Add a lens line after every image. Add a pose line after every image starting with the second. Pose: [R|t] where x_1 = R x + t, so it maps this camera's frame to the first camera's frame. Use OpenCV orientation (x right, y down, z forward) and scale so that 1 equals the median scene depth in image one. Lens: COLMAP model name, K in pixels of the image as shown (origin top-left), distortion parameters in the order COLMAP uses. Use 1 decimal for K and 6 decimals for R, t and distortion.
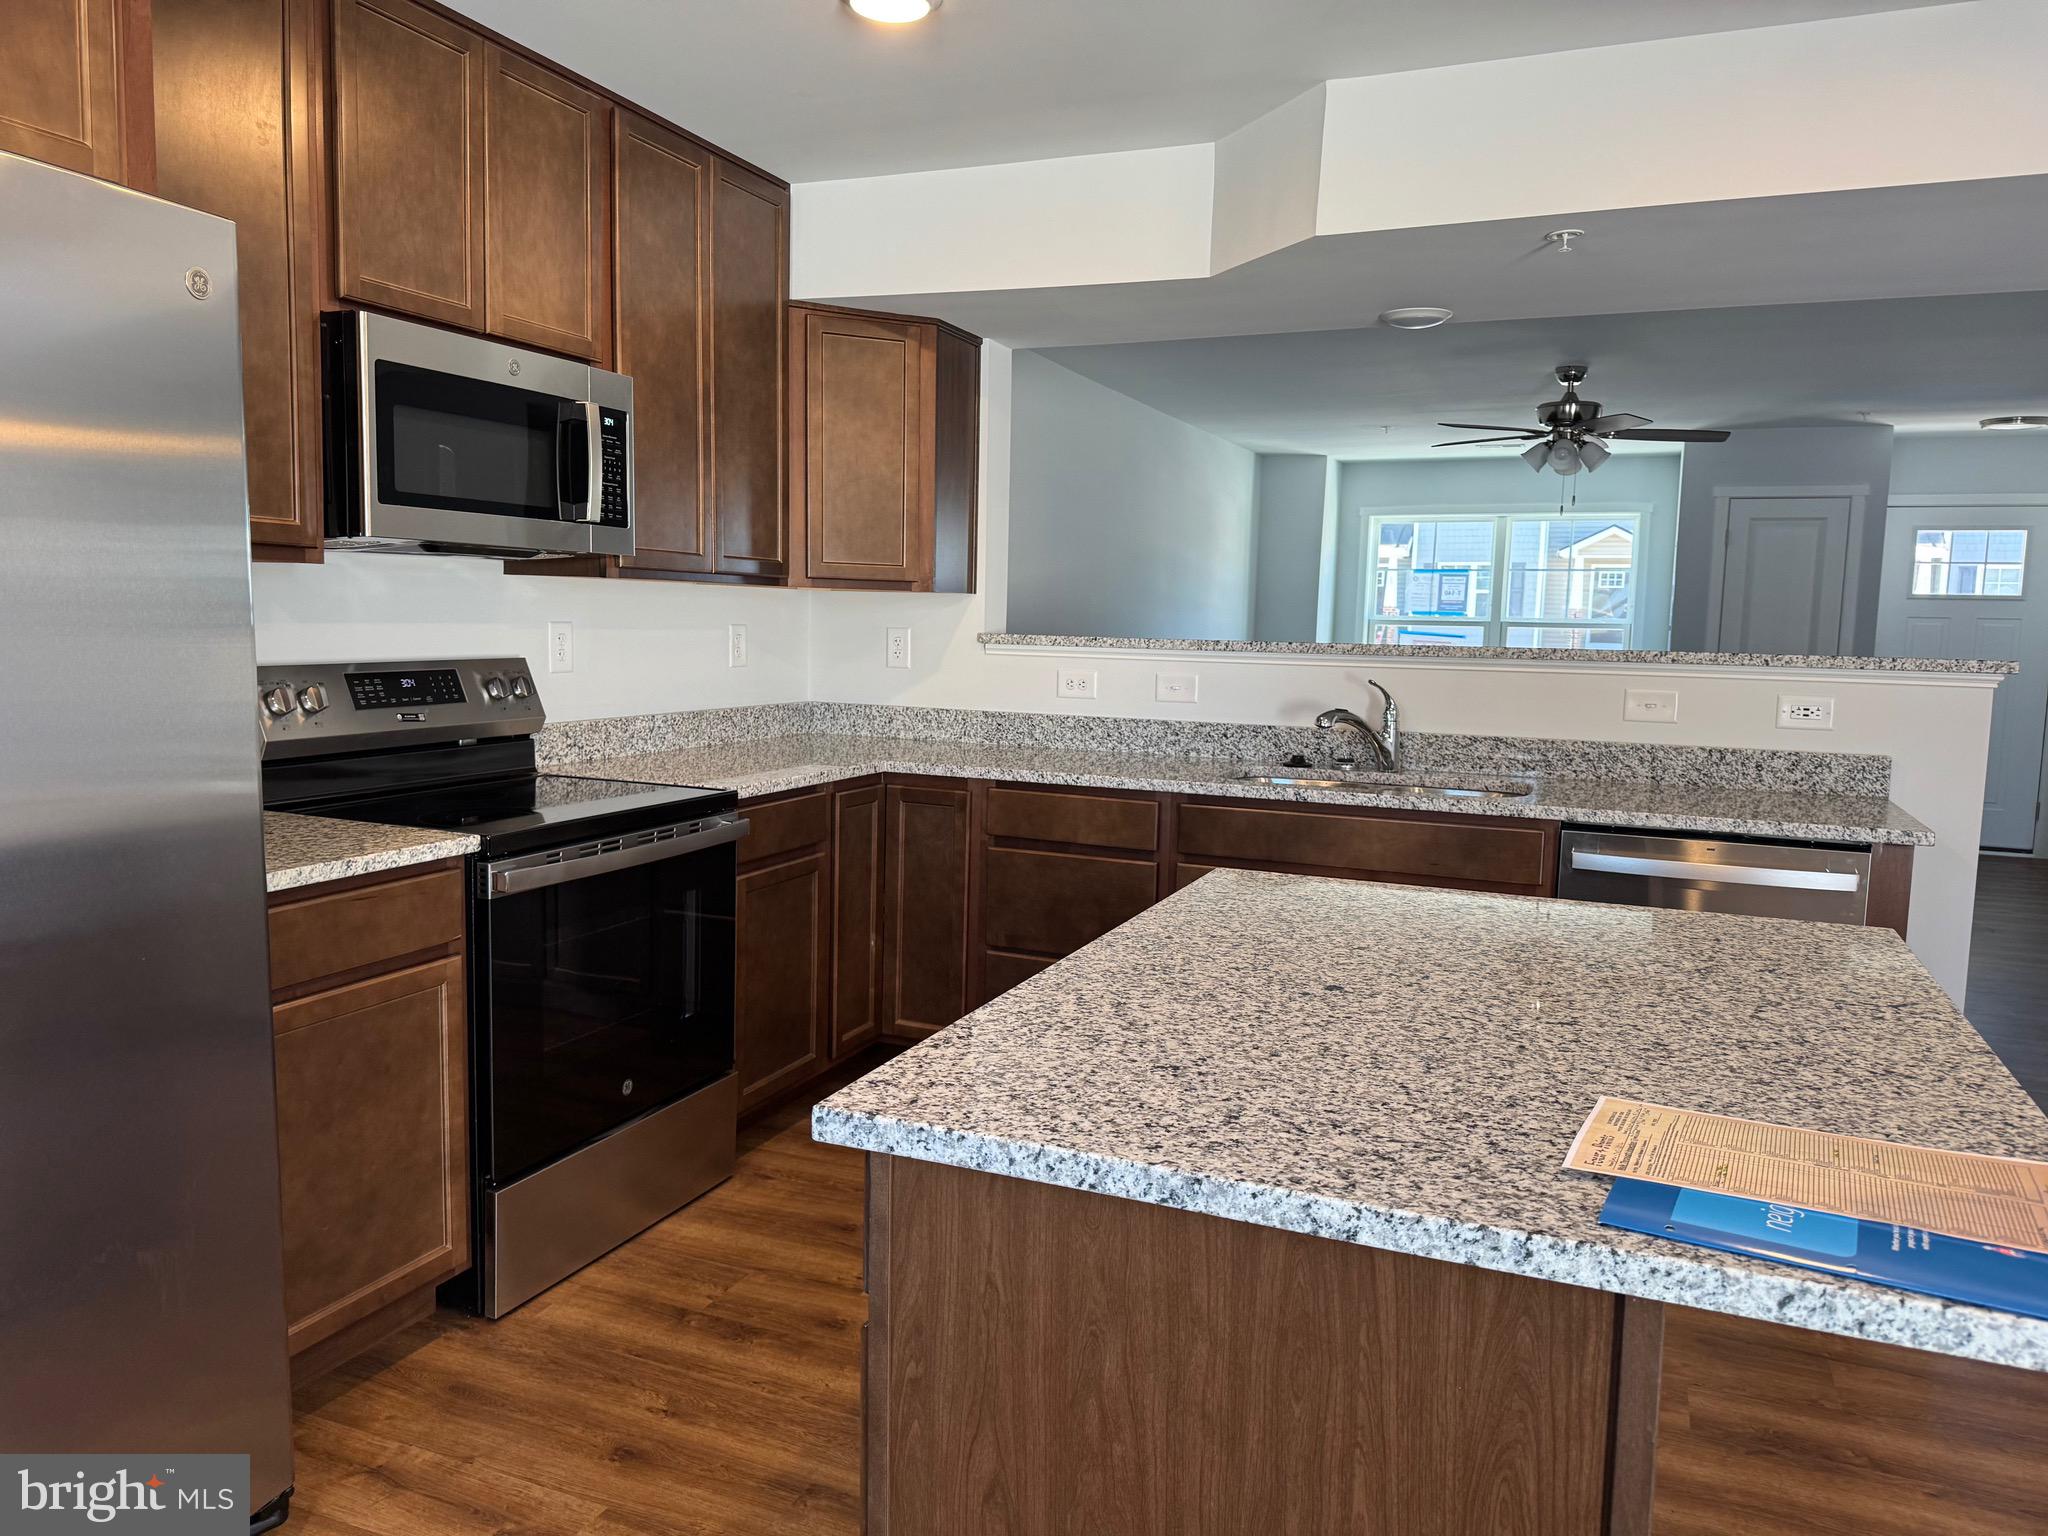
lens RADIAL K [[1437.0, 0, 1023.0], [0, 1437.0, 770.9], [0, 0, 1]] dist [0.094442, -0.119327]
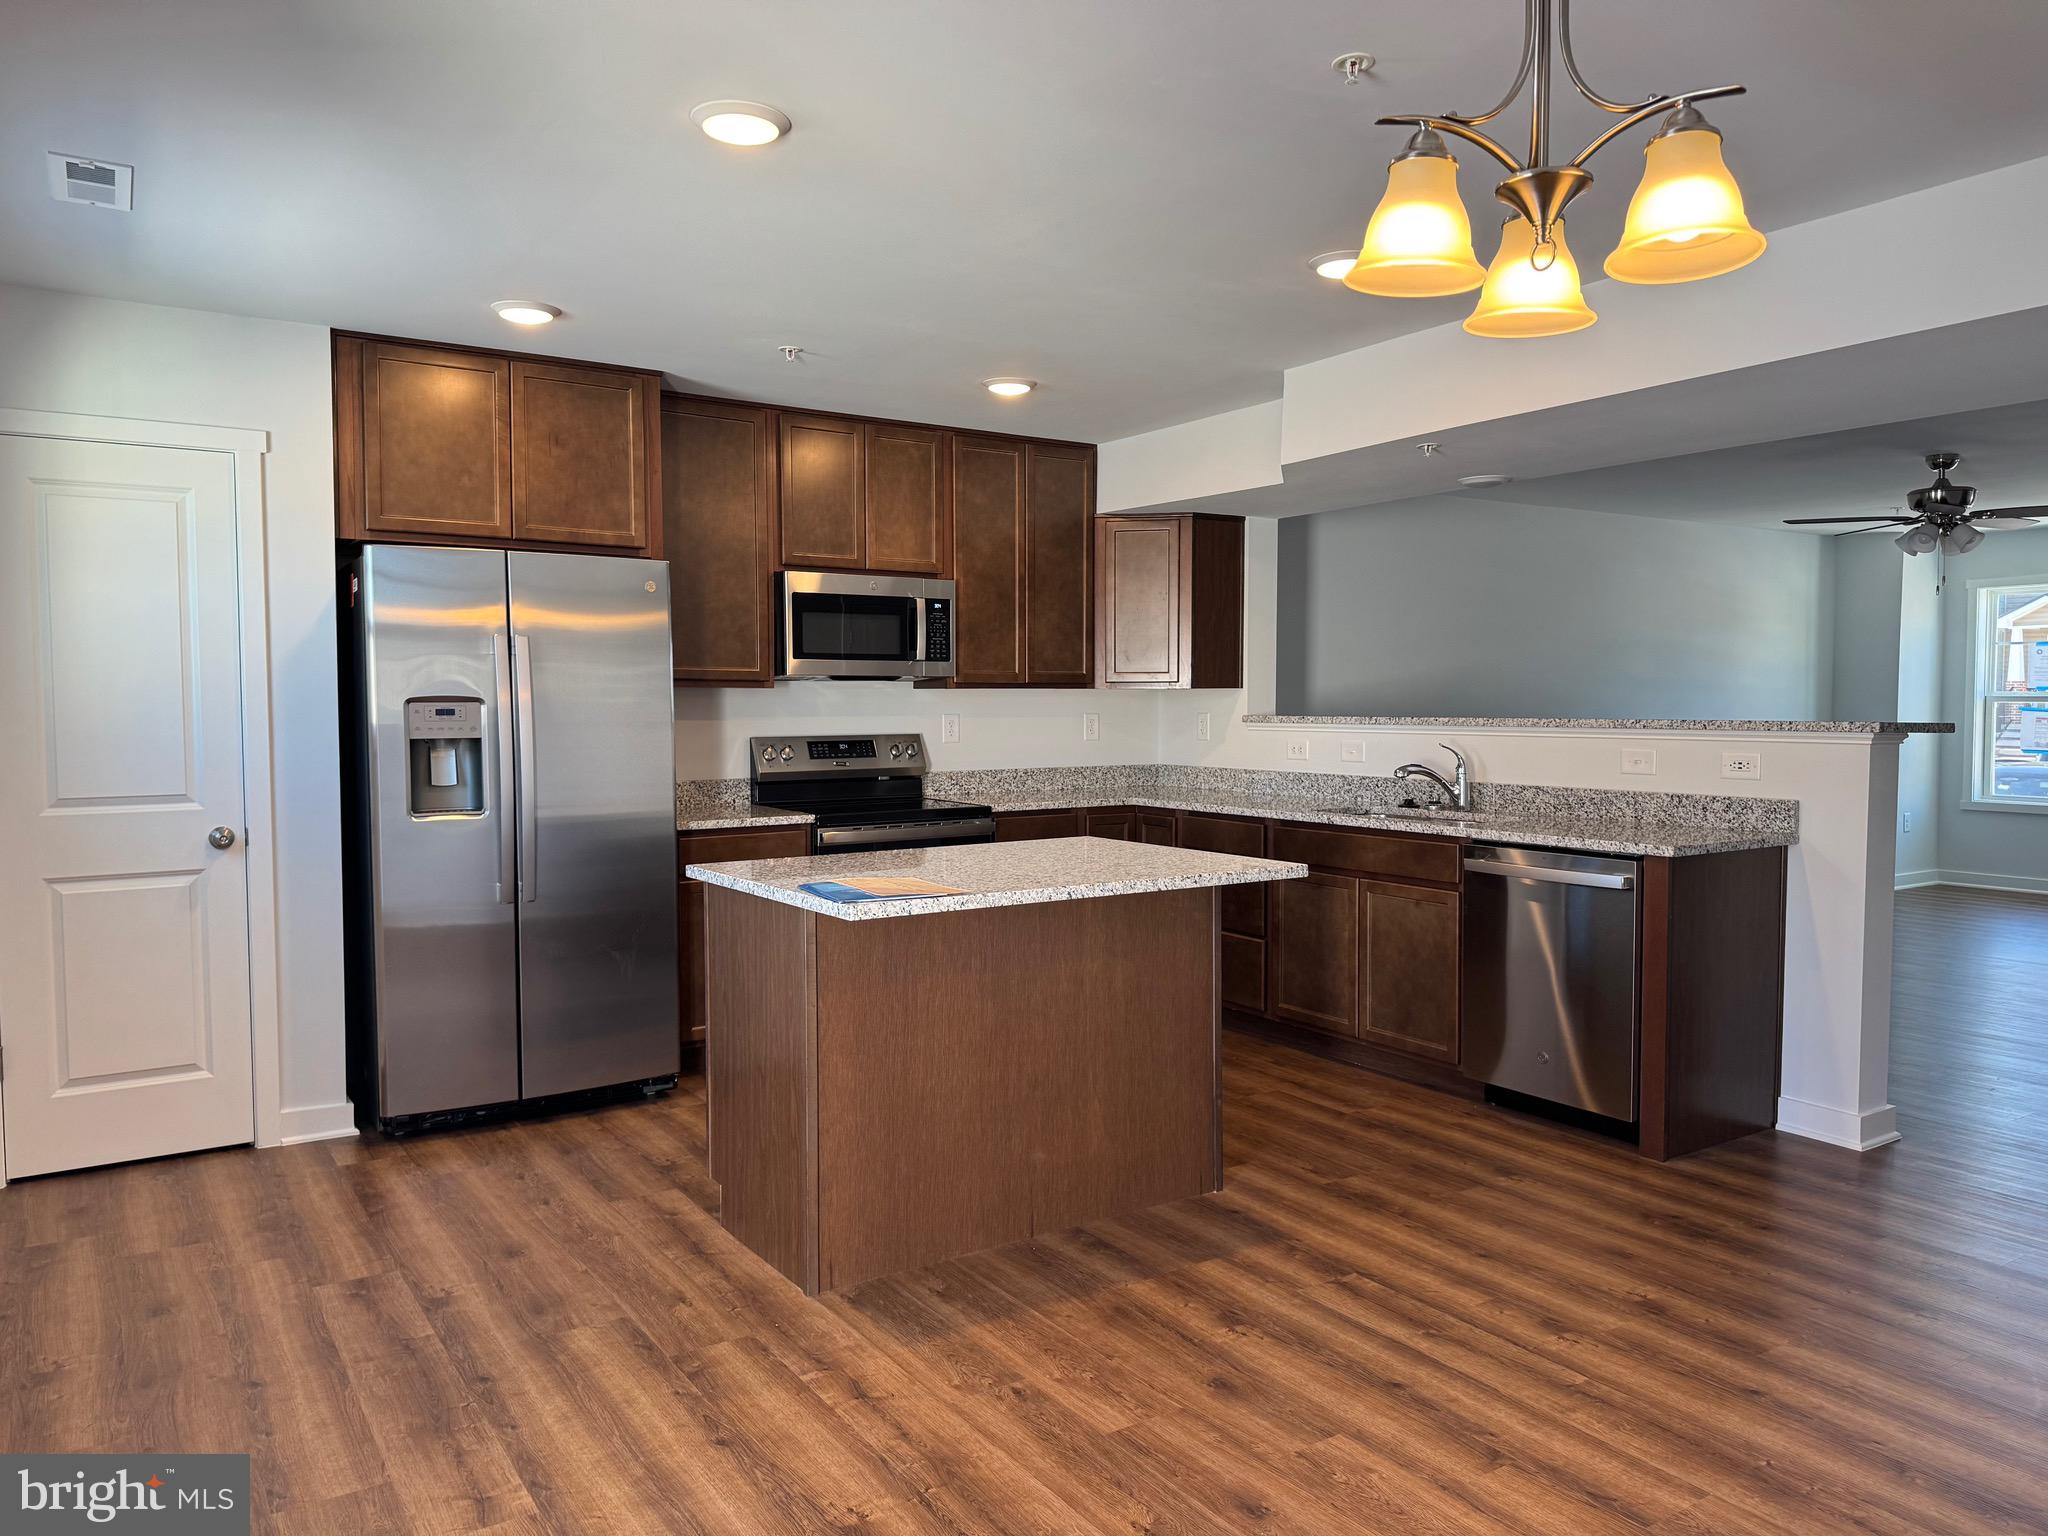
lens RADIAL K [[1437.0, 0, 1038.6], [0, 1437.0, 769.8], [0, 0, 1]] dist [0.094442, -0.119327]
pose [[0.834186, 0.001774, -0.551480, 0.838843], [-0.038545, 0.997737, -0.055095, 0.065075], [0.550134, 0.067217, 0.832367, -0.443576]]
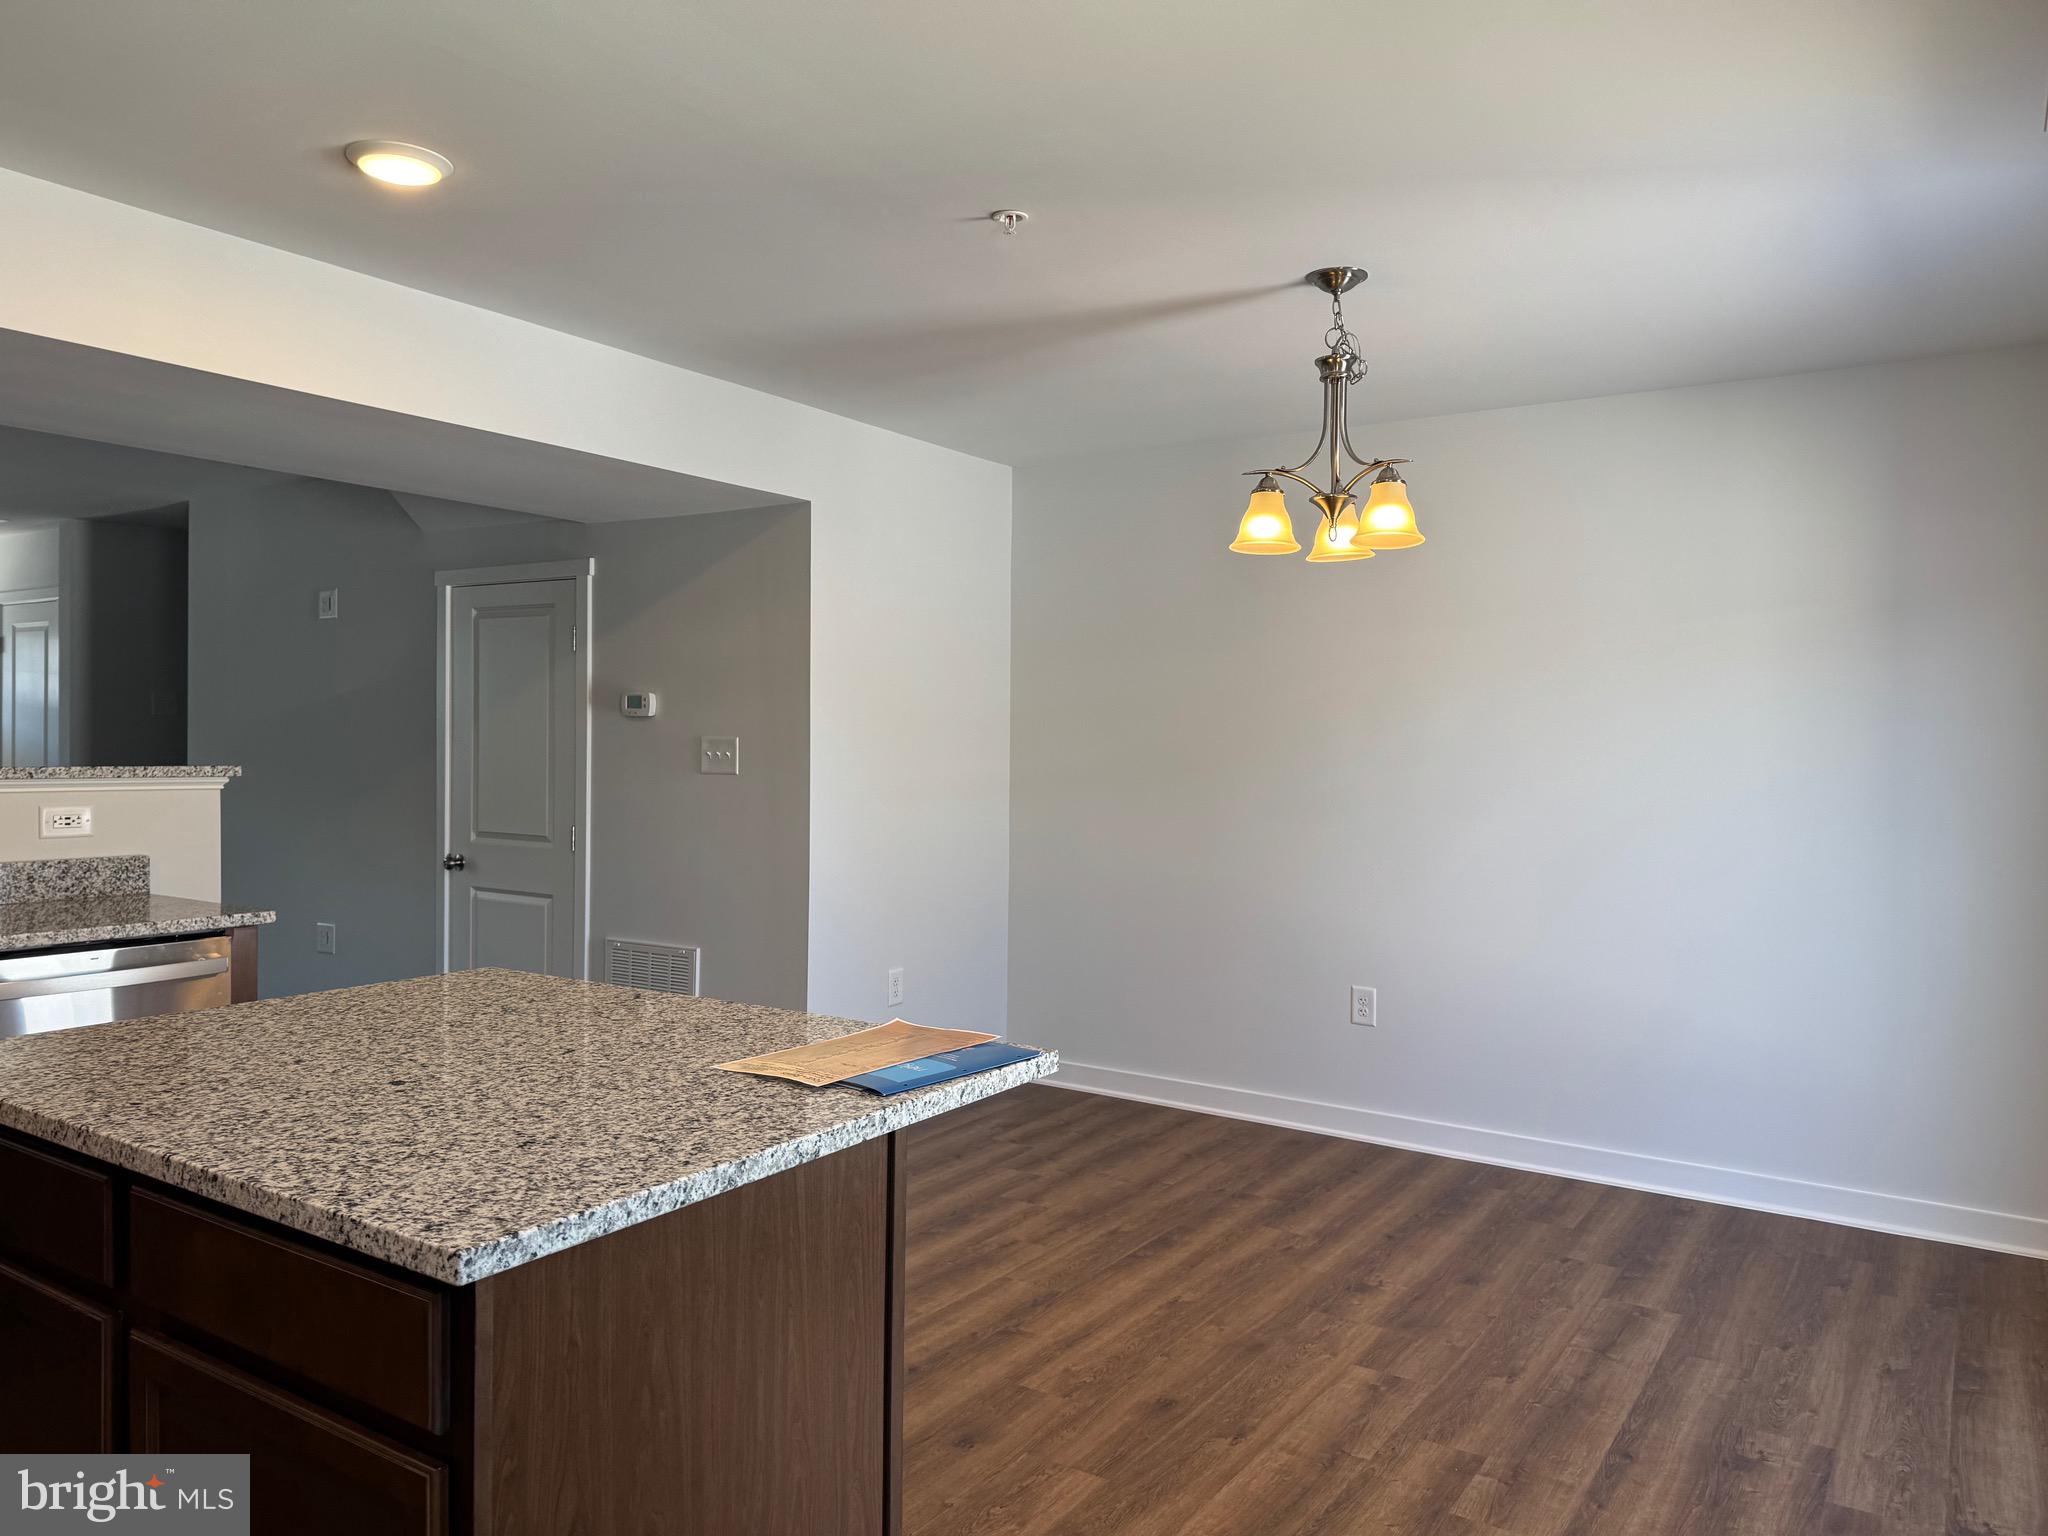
lens RADIAL K [[1437.0, 0, 1046.5], [0, 1437.0, 723.2], [0, 0, 1]] dist [0.094442, -0.119327]
pose [[0.173314, -0.009313, 0.984823, -0.431692], [0.098367, 0.995119, -0.007900, -0.037715], [-0.979942, 0.098243, 0.173384, 0.145123]]
